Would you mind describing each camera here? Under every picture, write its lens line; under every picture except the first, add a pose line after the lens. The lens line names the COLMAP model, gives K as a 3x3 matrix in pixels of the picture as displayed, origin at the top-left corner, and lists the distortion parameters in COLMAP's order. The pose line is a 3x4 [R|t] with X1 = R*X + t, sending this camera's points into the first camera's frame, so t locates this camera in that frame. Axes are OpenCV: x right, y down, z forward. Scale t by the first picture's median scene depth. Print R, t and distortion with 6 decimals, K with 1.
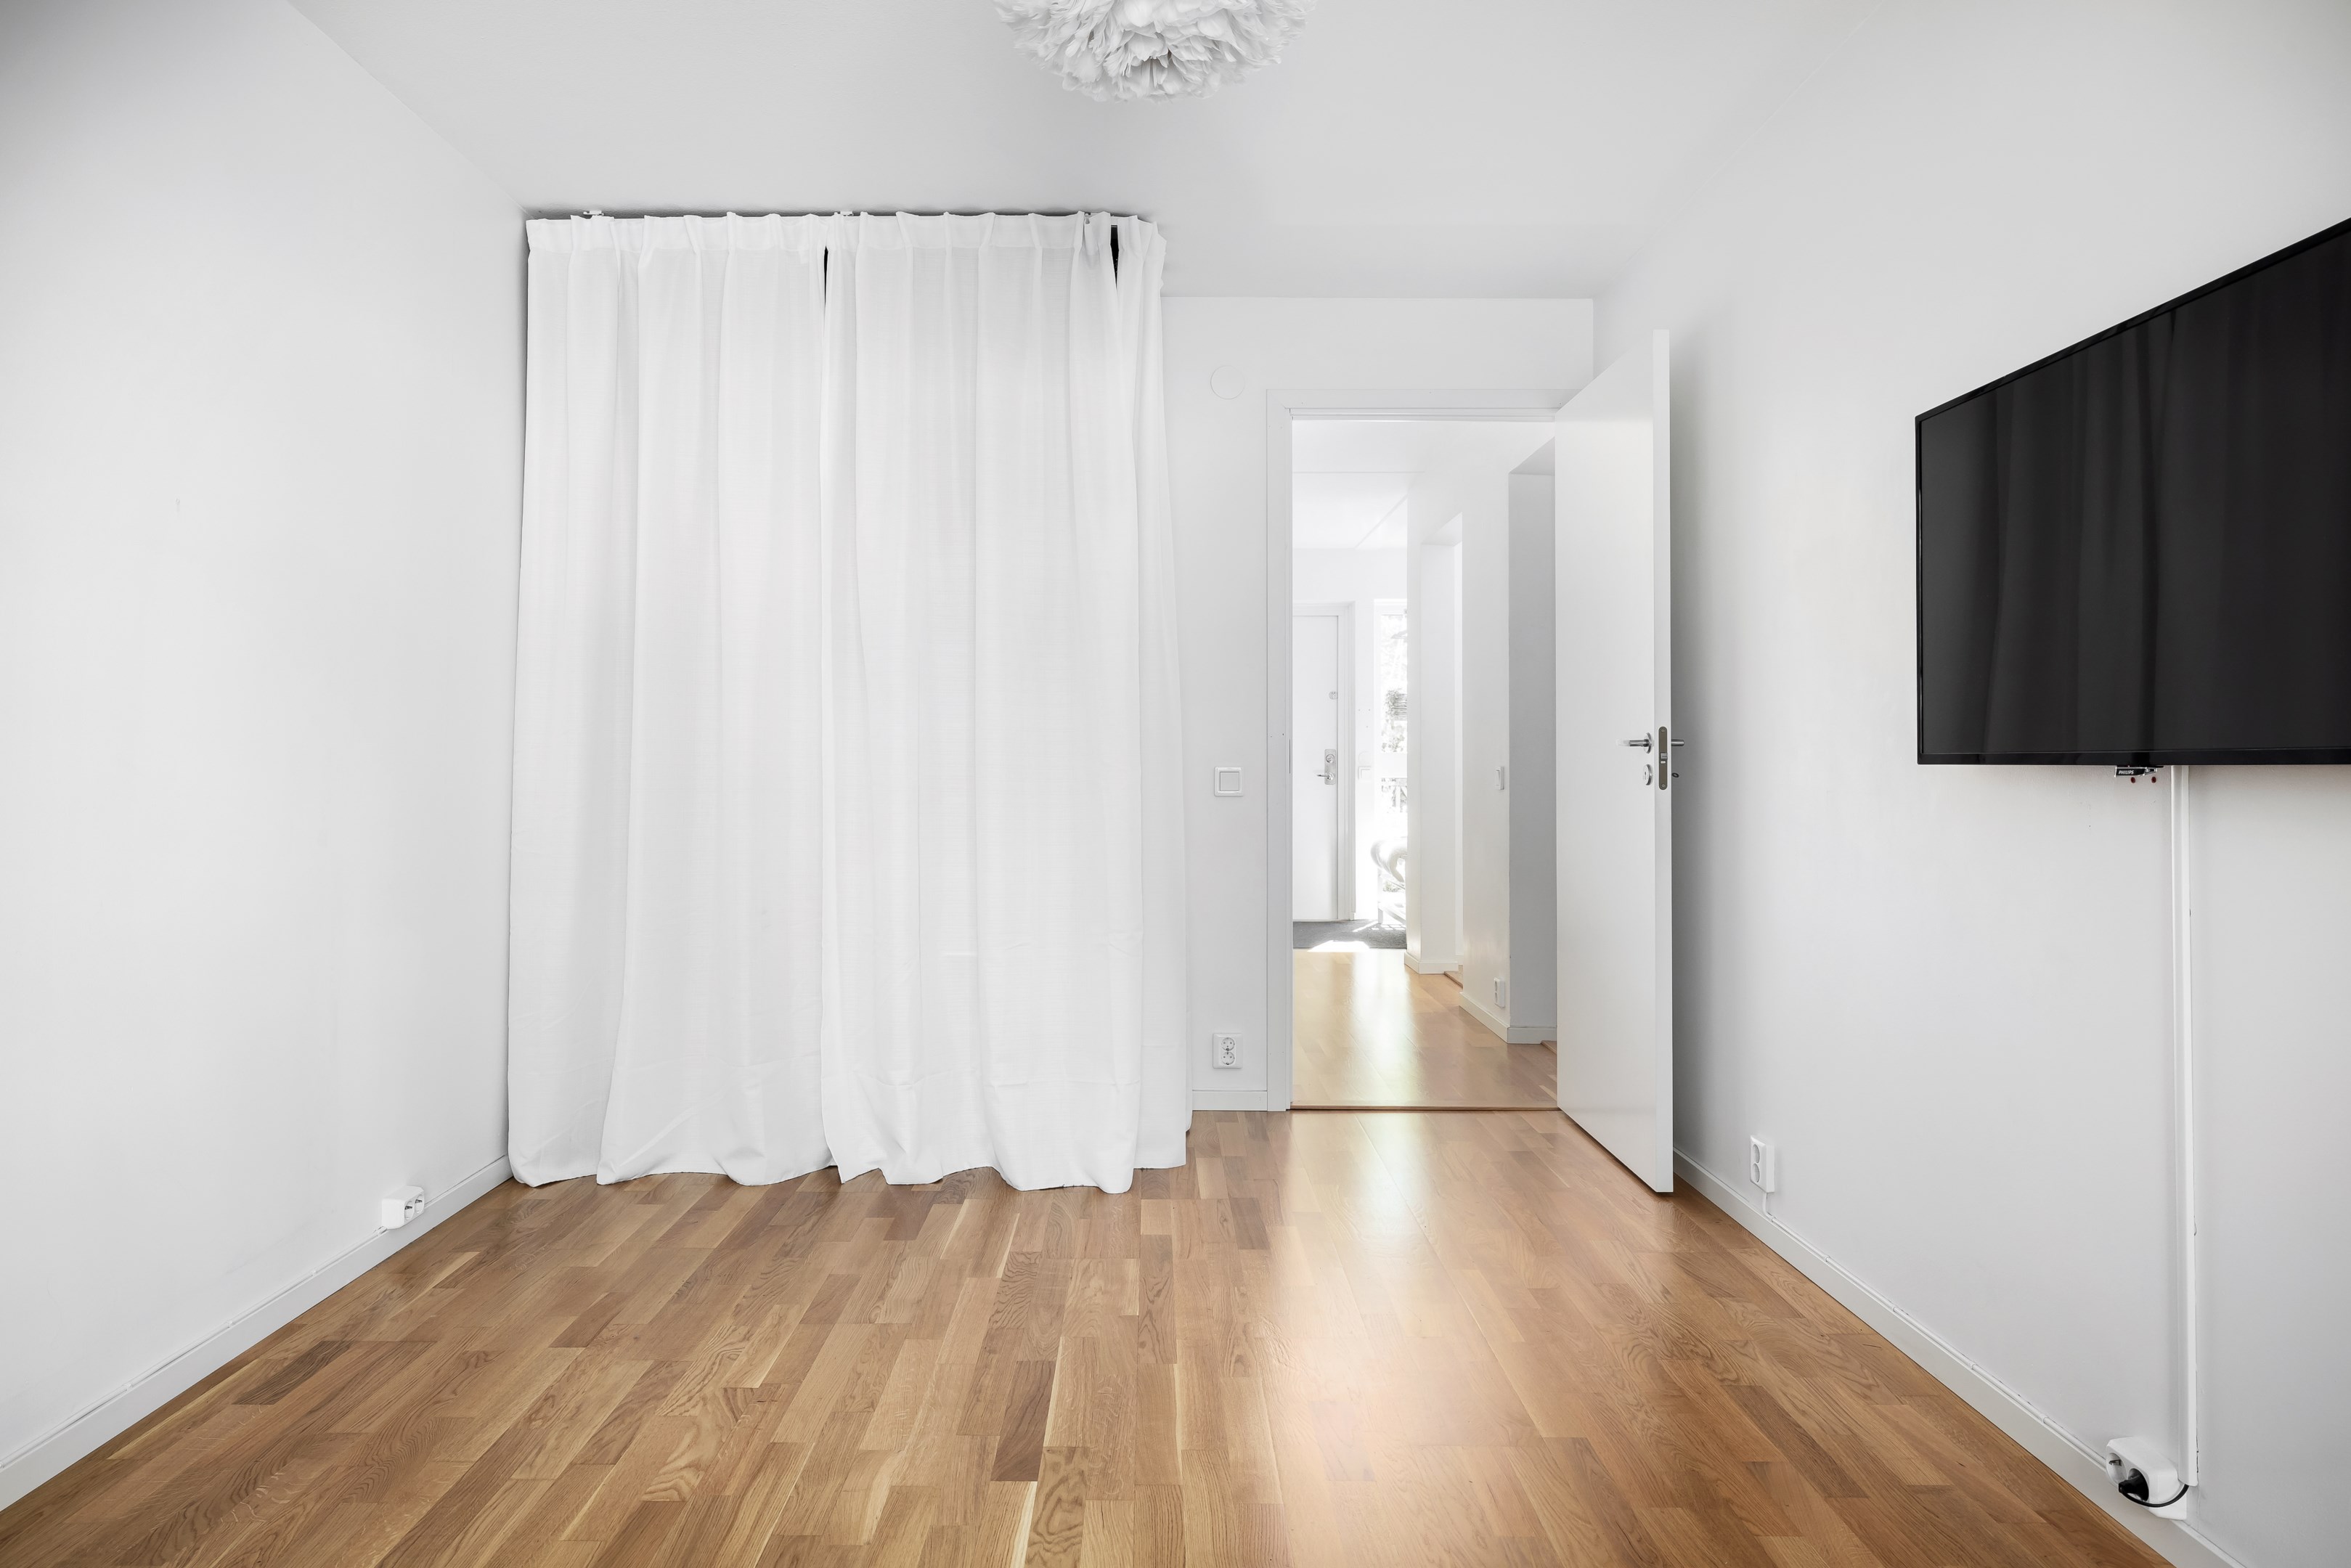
lens RADIAL K [[1389.1, 0, 1174.9], [0, 1389.1, 772.8], [0, 0, 1]] dist [0.008777, -0.000345]
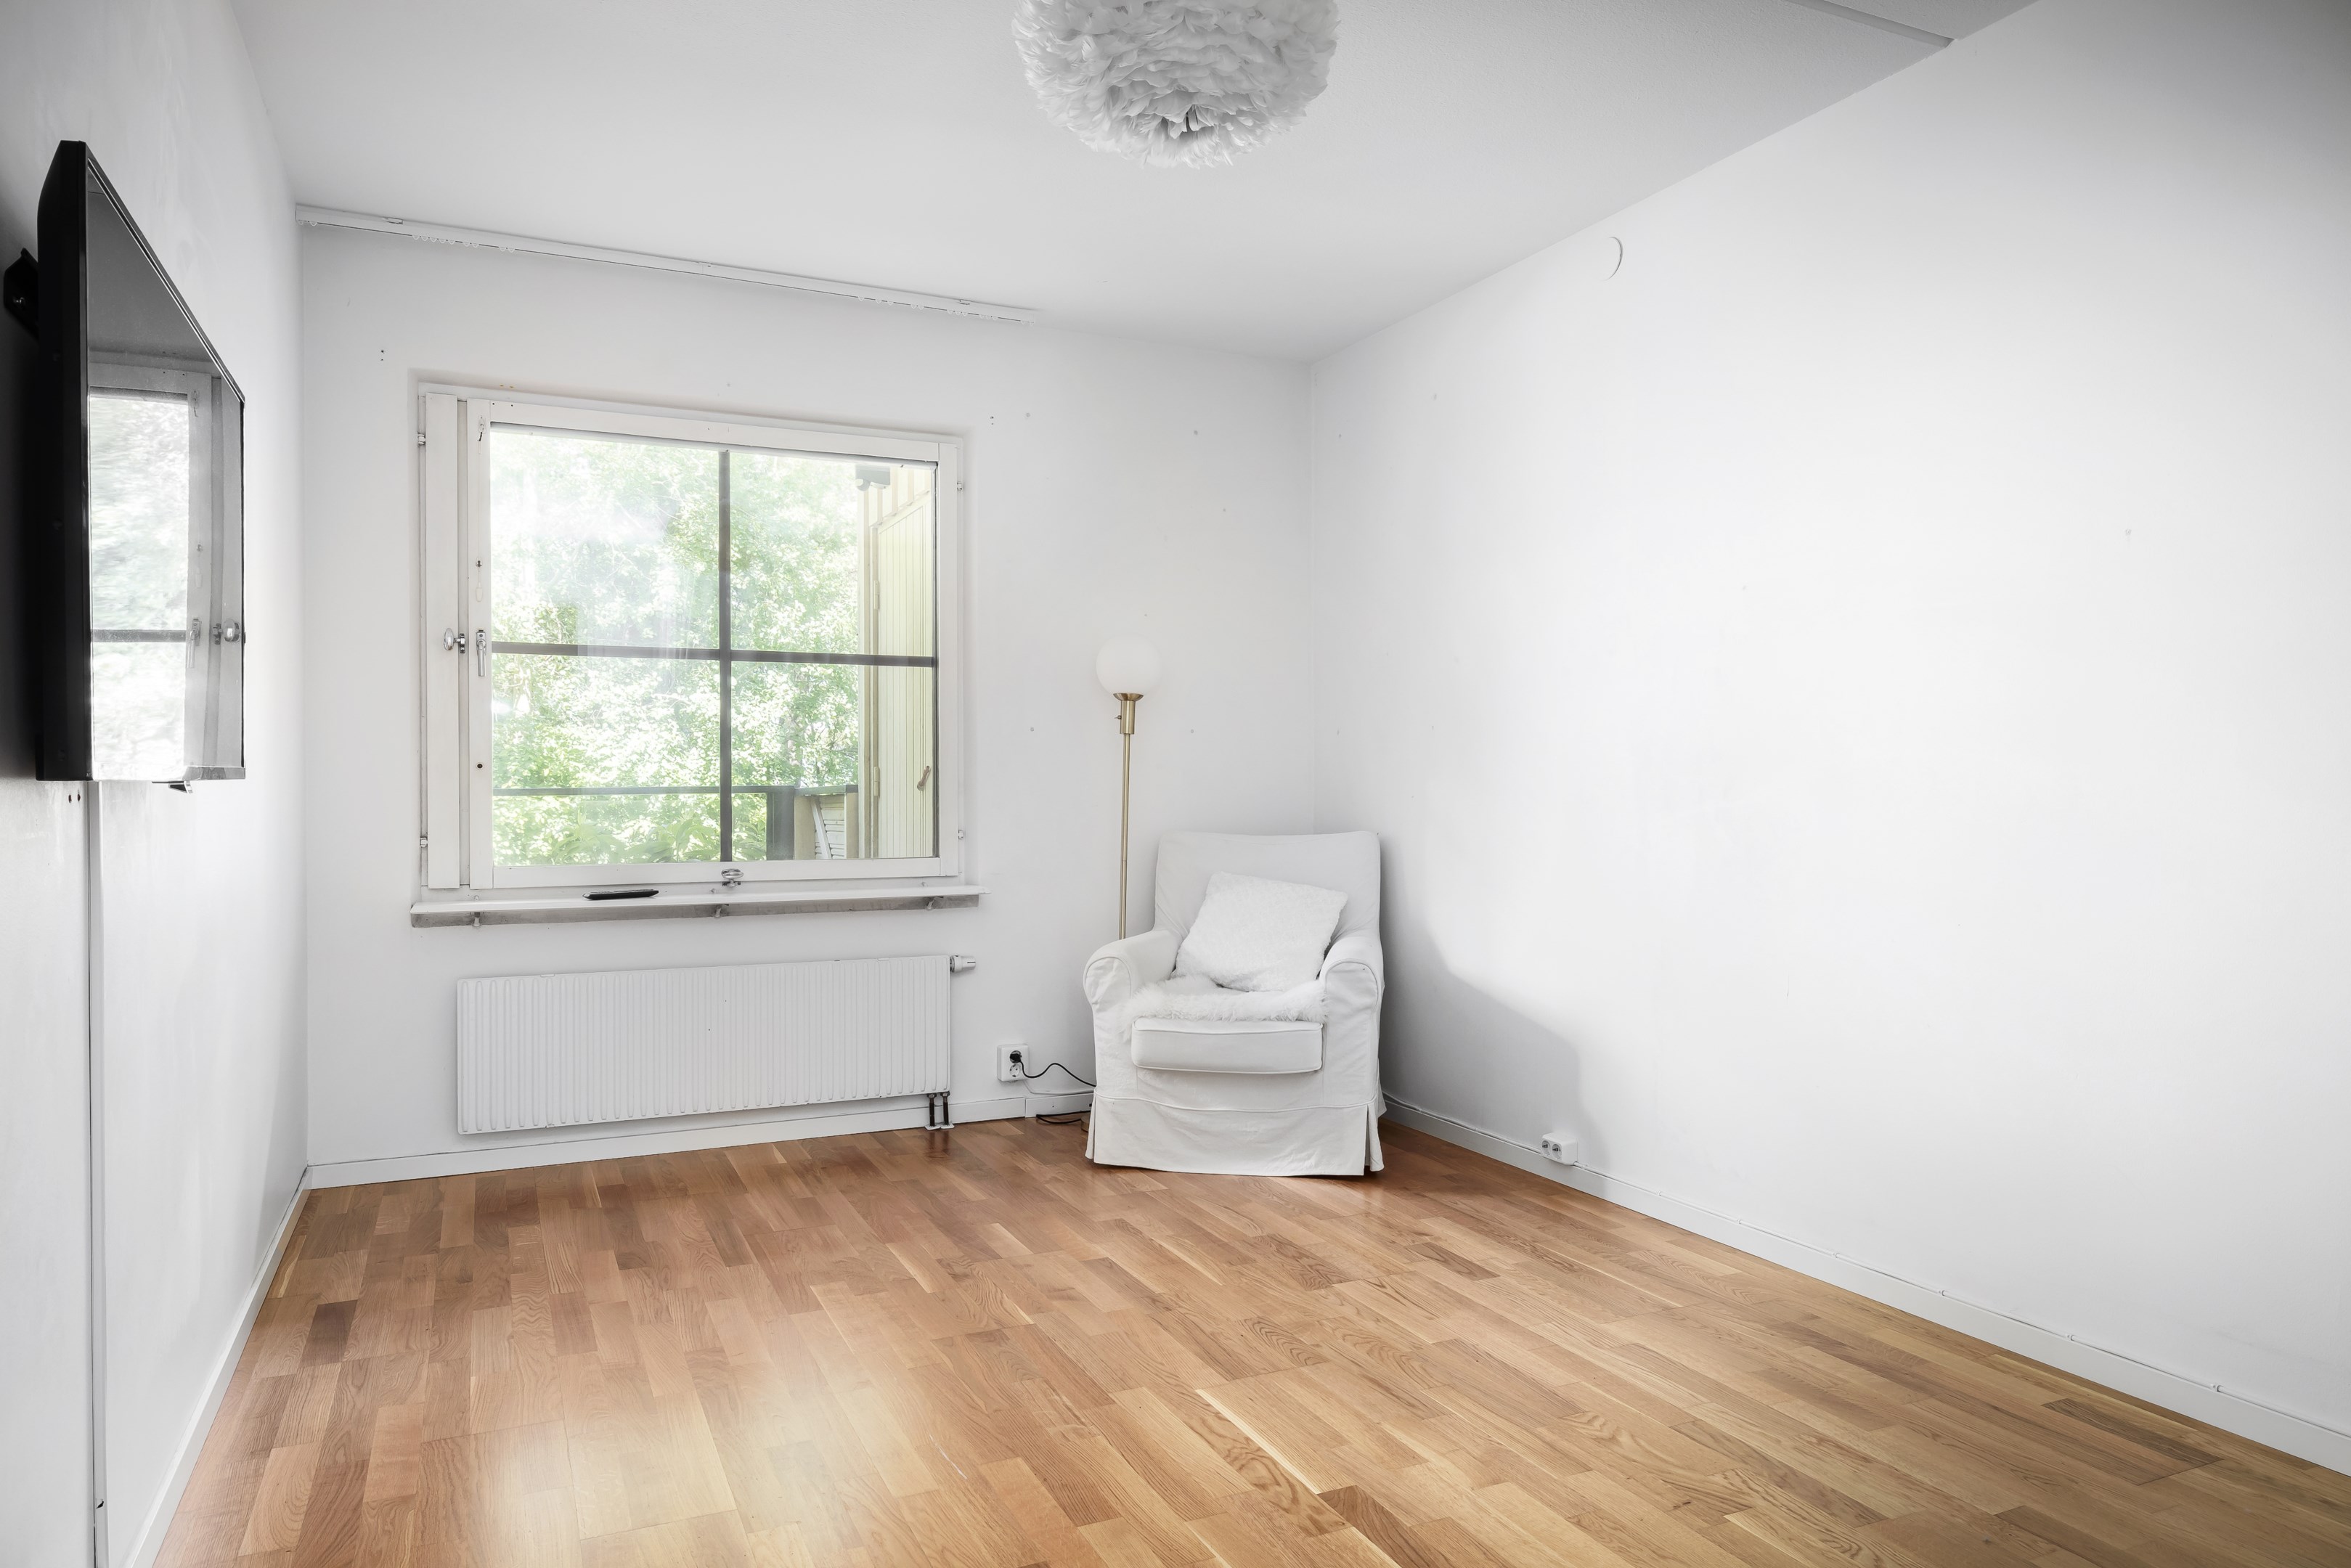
lens RADIAL K [[1493.5, 0, 1174.7], [0, 1493.5, 785.1], [0, 0, 1]] dist [0.002979, 0.001415]
pose [[-0.911923, -0.005106, -0.410331, 0.432296], [-0.008963, 0.999932, 0.007476, -0.010428], [0.410264, 0.010496, -0.911906, 1.902815]]
